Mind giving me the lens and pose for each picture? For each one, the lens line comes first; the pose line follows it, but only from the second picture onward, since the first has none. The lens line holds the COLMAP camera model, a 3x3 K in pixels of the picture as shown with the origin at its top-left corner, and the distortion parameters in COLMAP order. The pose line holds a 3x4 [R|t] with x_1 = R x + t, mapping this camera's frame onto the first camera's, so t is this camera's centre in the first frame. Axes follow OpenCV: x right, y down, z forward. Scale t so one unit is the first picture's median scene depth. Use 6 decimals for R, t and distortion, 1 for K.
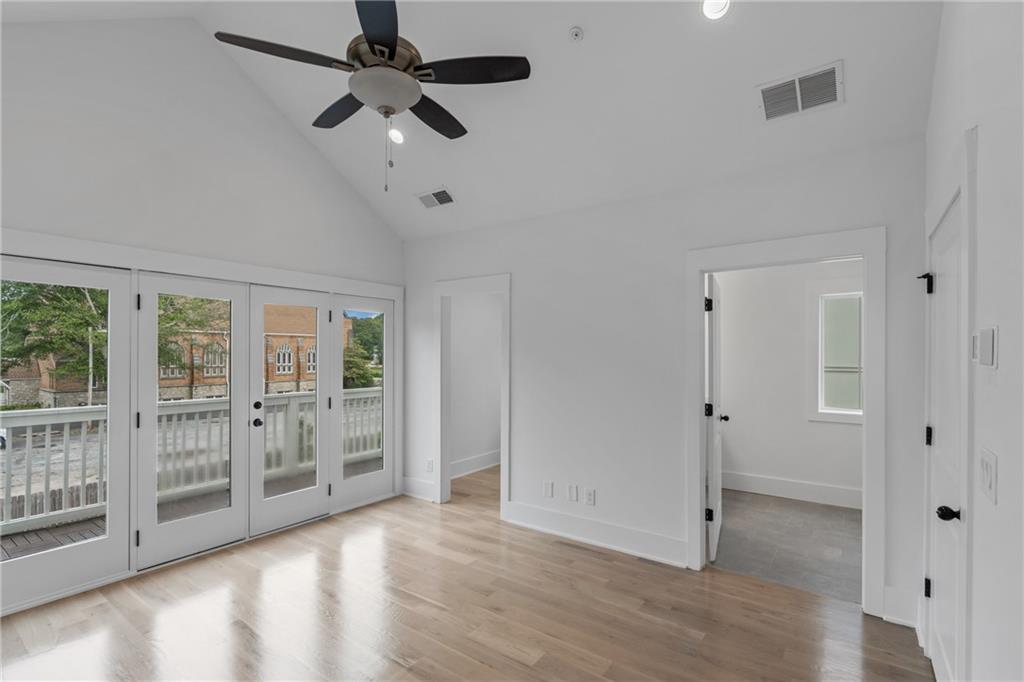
lens RADIAL K [[469.5, 0, 498.1], [0, 469.5, 356.1], [0, 0, 1]] dist [0.000752, 0.000570]
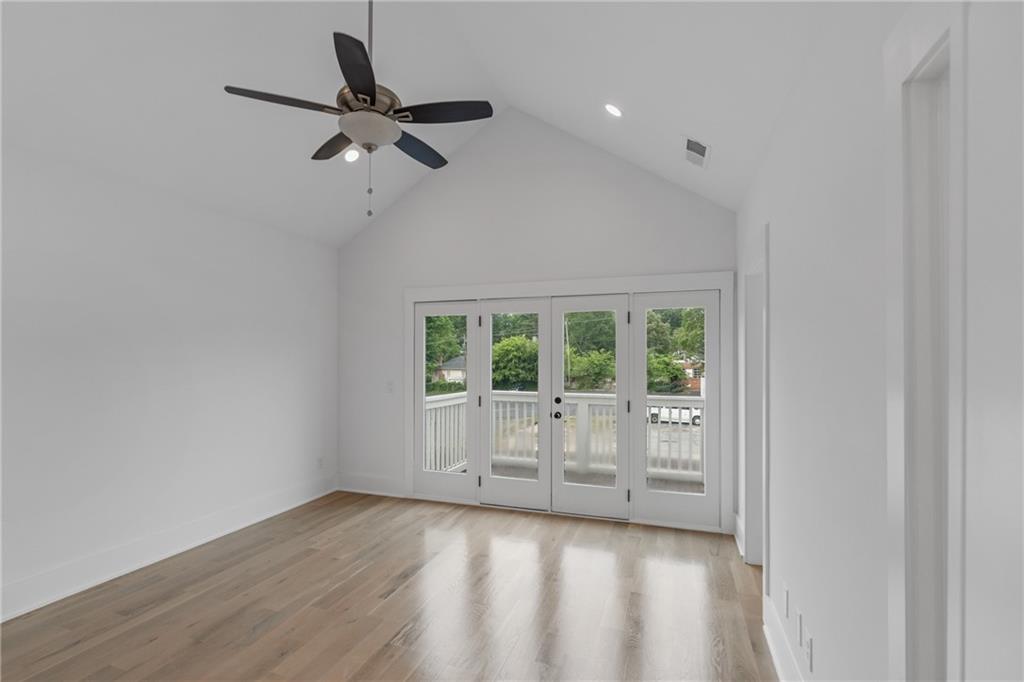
lens RADIAL K [[461.9, 0, 517.1], [0, 461.9, 351.6], [0, 0, 1]] dist [-0.005539, 0.000019]
pose [[0.316427, -0.005273, -0.948602, 0.545044], [0.000166, 0.999985, -0.005503, -0.010070], [0.948617, 0.001584, 0.316423, 0.547399]]
